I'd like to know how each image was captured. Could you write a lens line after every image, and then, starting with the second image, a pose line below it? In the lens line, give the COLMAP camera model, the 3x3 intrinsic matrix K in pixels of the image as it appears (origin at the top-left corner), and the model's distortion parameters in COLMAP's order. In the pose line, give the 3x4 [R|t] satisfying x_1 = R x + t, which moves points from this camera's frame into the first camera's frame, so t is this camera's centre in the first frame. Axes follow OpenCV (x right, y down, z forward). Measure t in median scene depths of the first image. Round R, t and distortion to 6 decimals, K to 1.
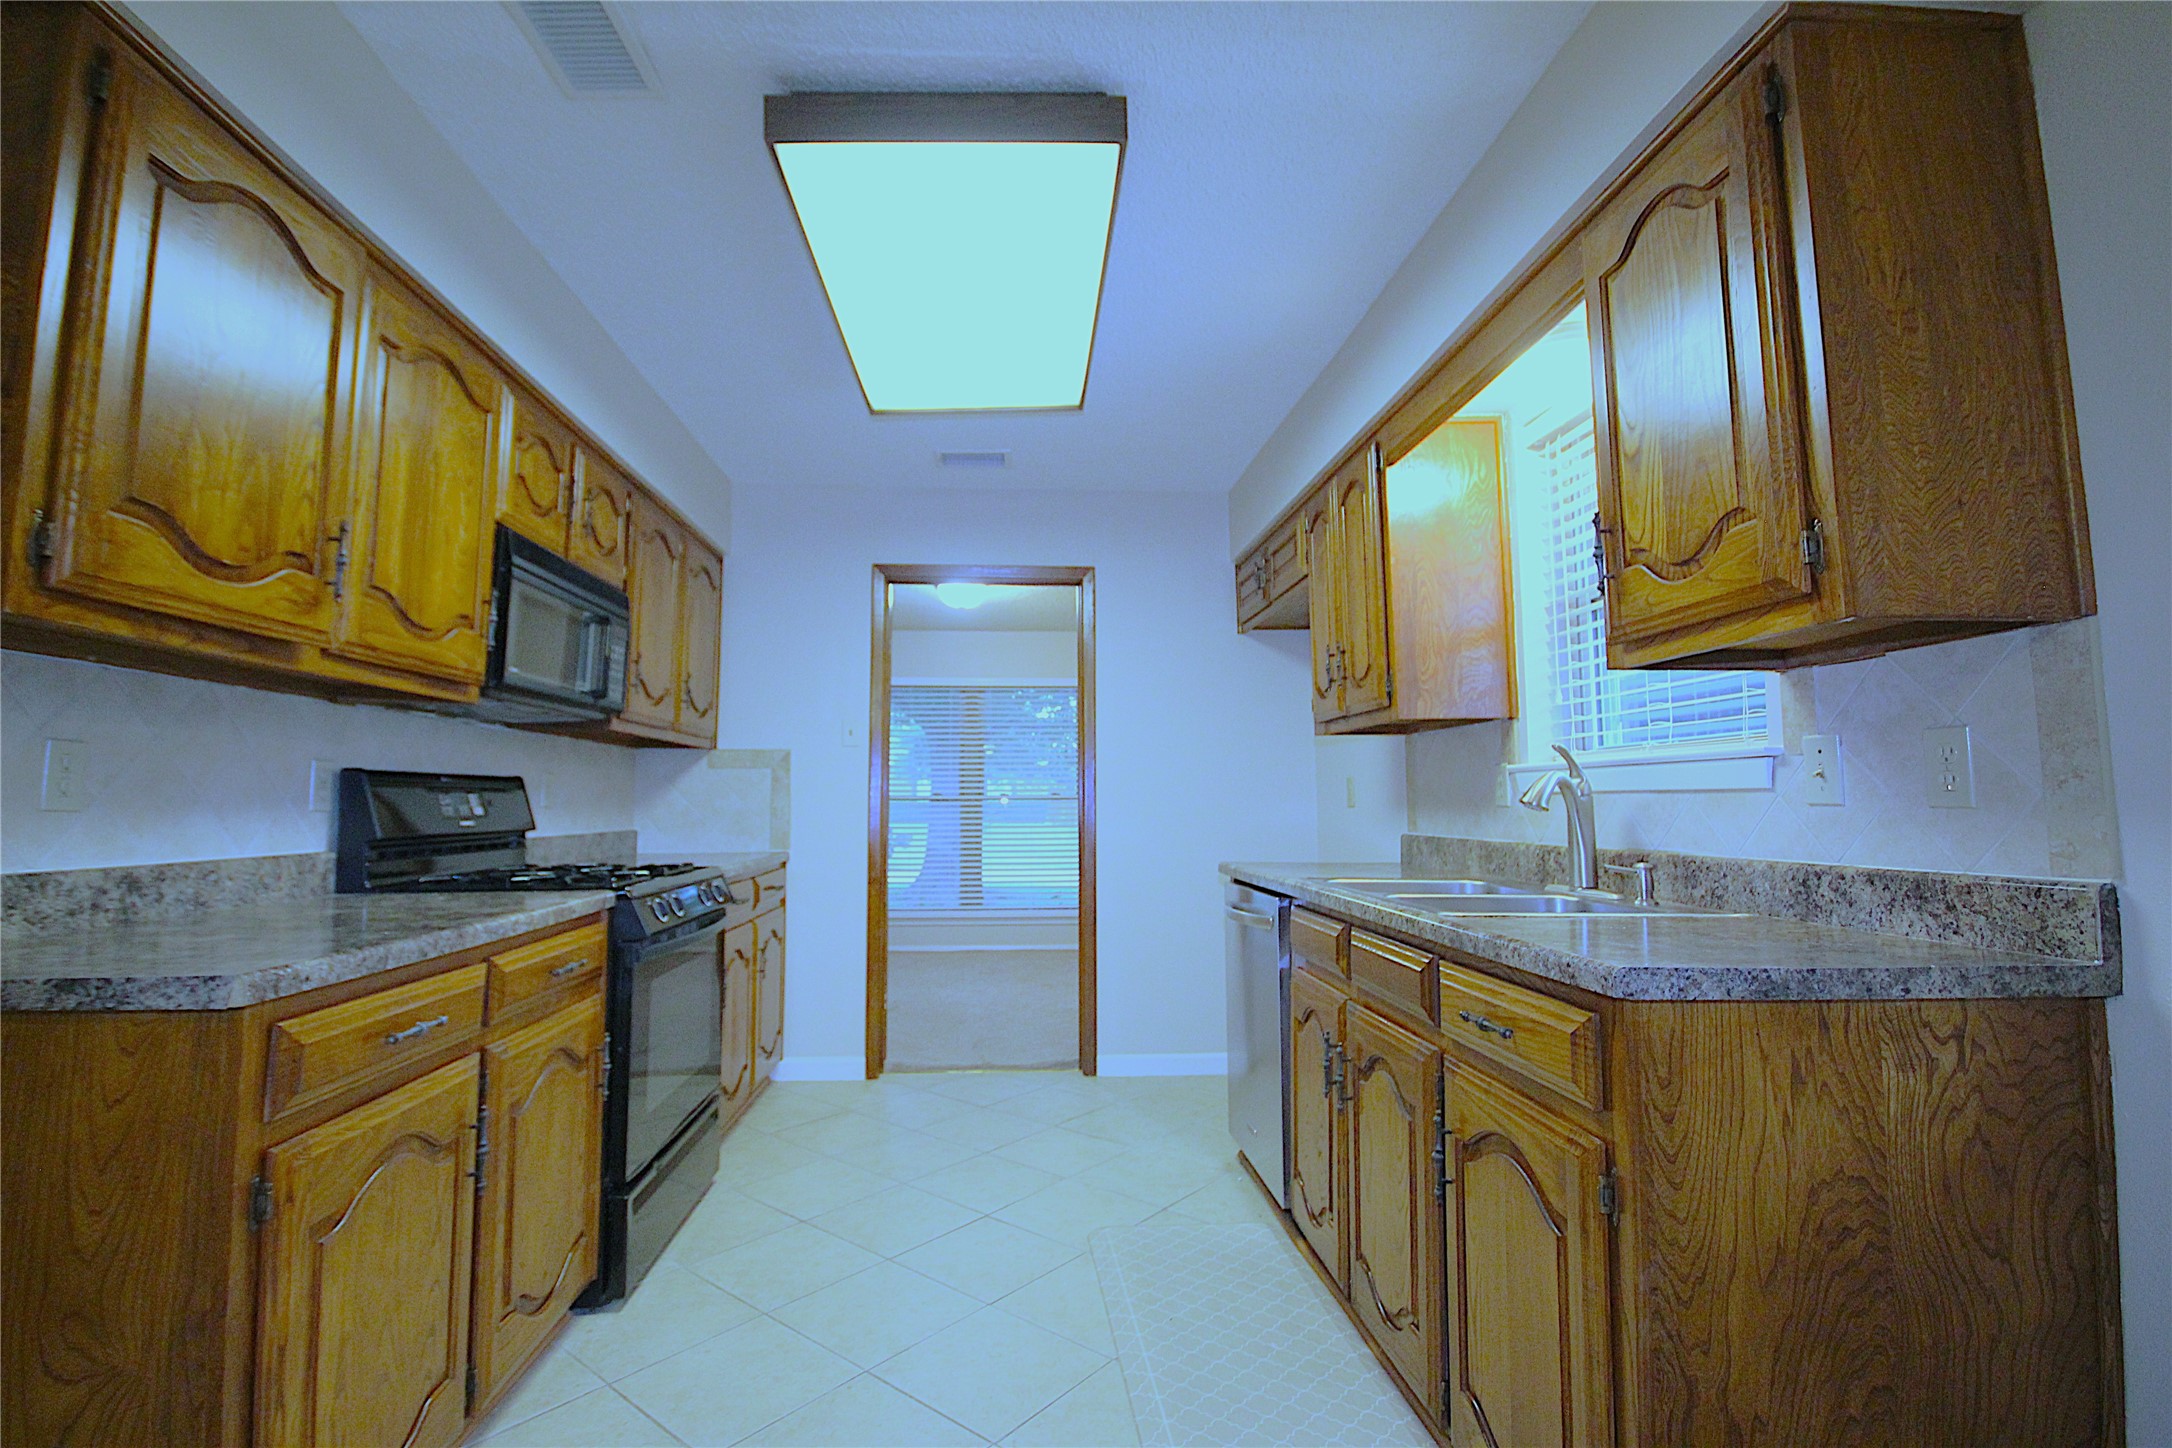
lens RADIAL K [[882.2, 0, 1090.5], [0, 882.2, 724.0], [0, 0, 1]] dist [-0.009697, -0.000805]
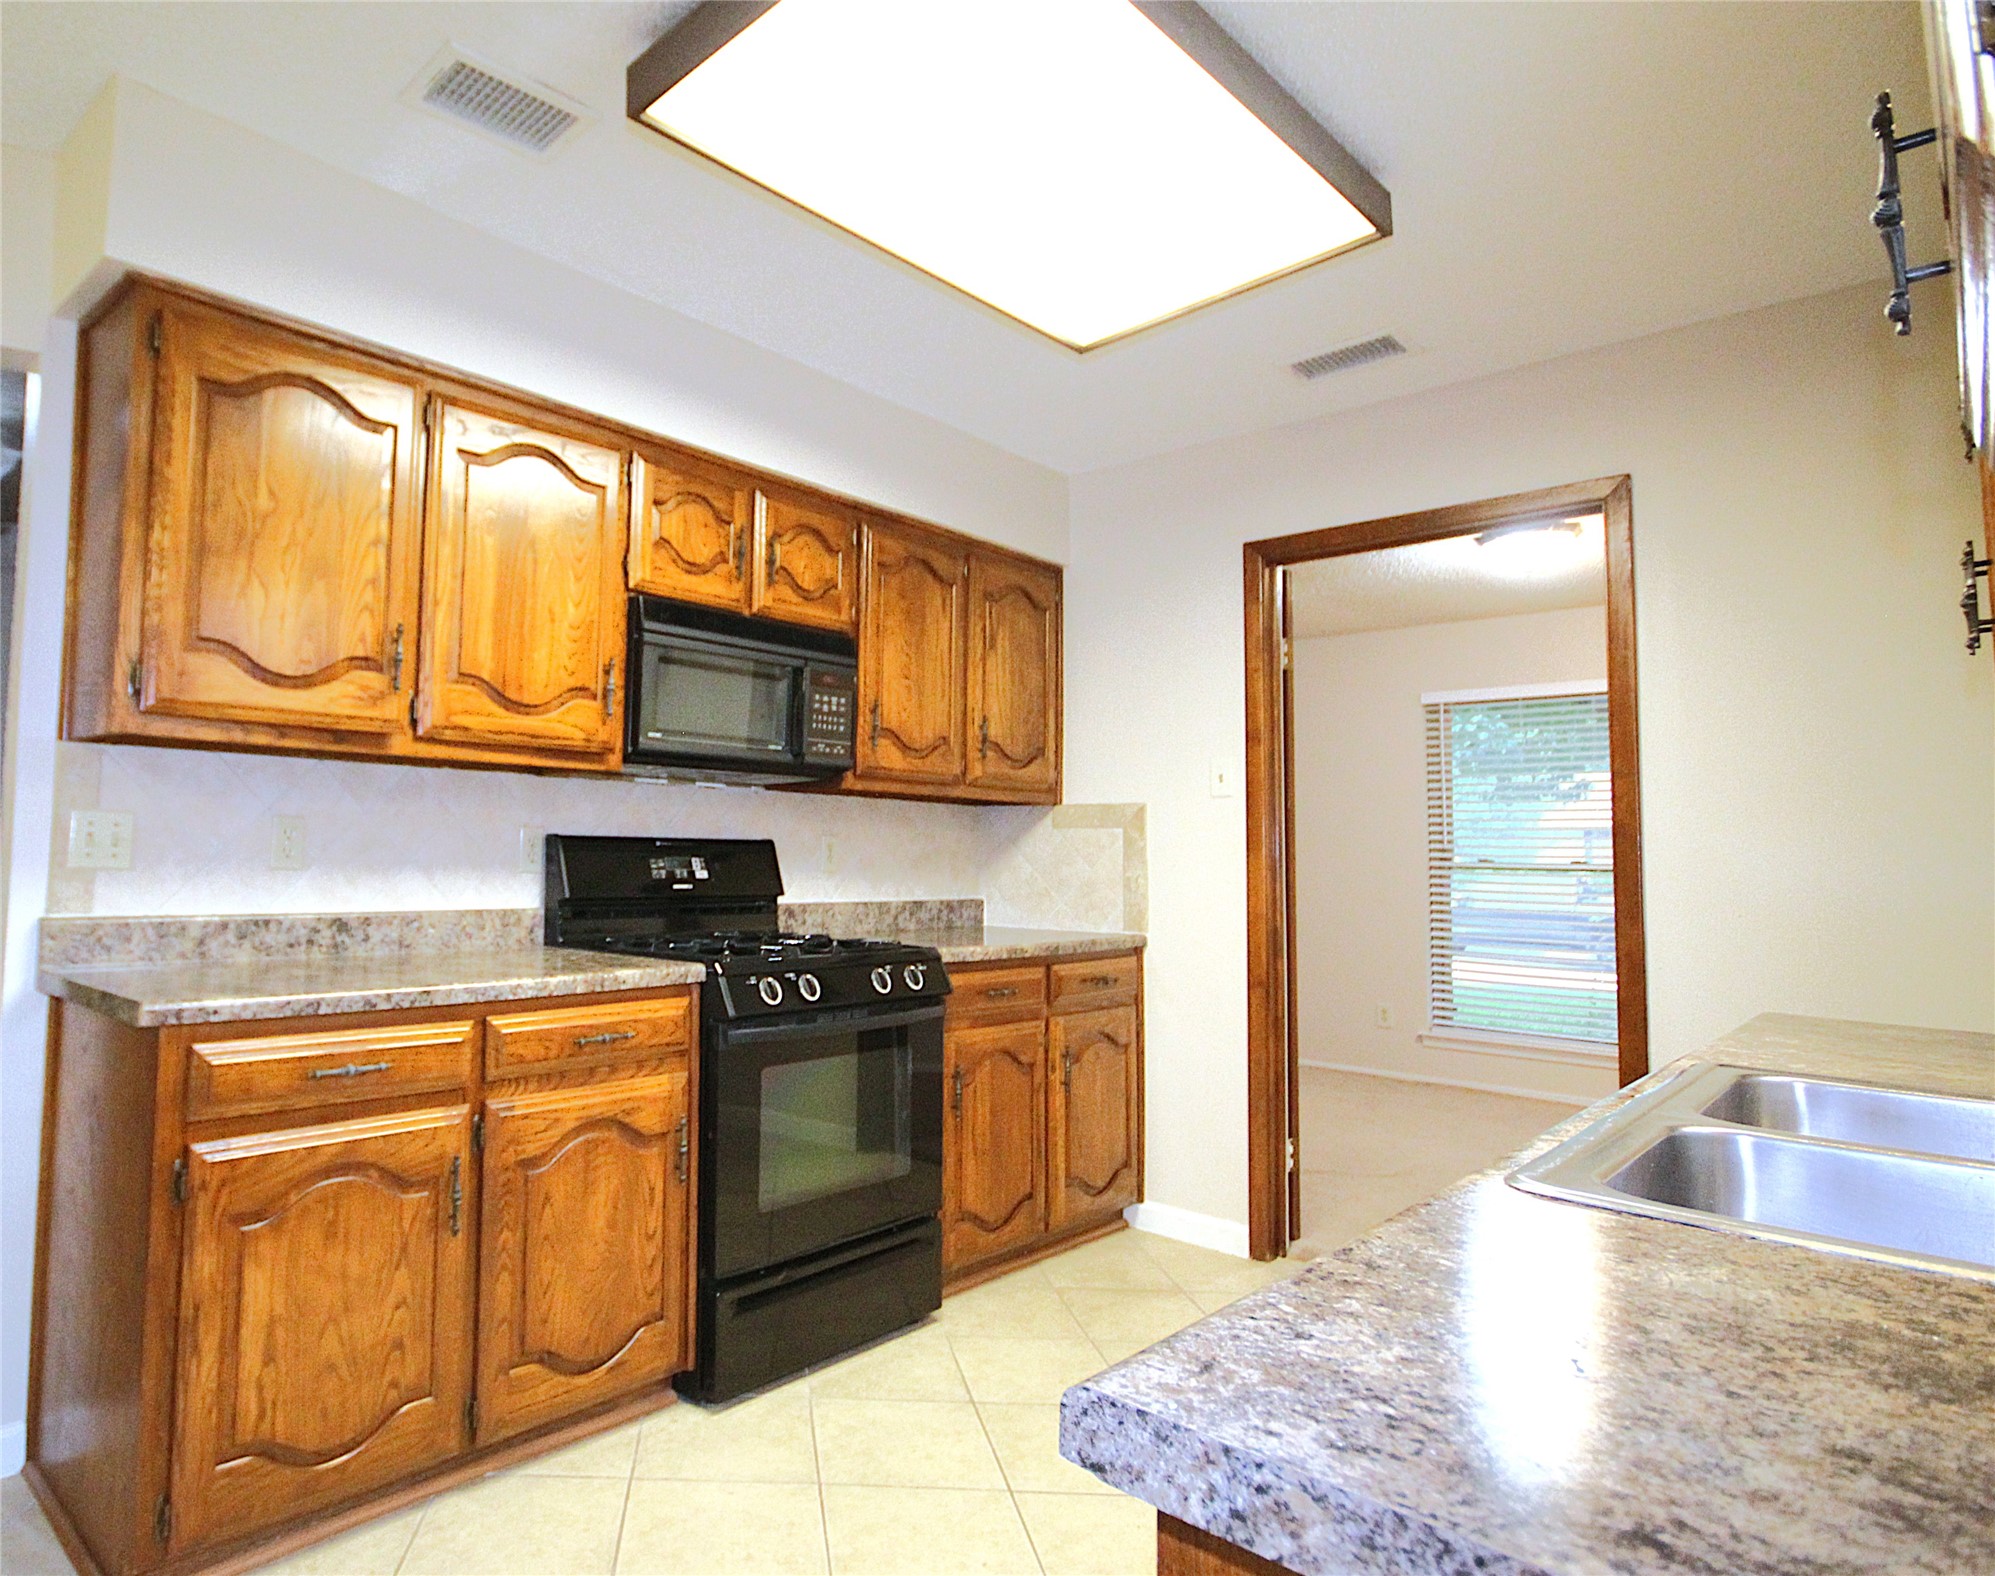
lens RADIAL K [[1166.4, 0, 998.1], [0, 1166.4, 772.8], [0, 0, 1]] dist [-0.014416, 0.009325]
pose [[0.679077, -0.034534, -0.733254, 0.691956], [0.043636, 0.999025, -0.006639, 0.008545], [0.732769, -0.027488, 0.679922, 0.458063]]
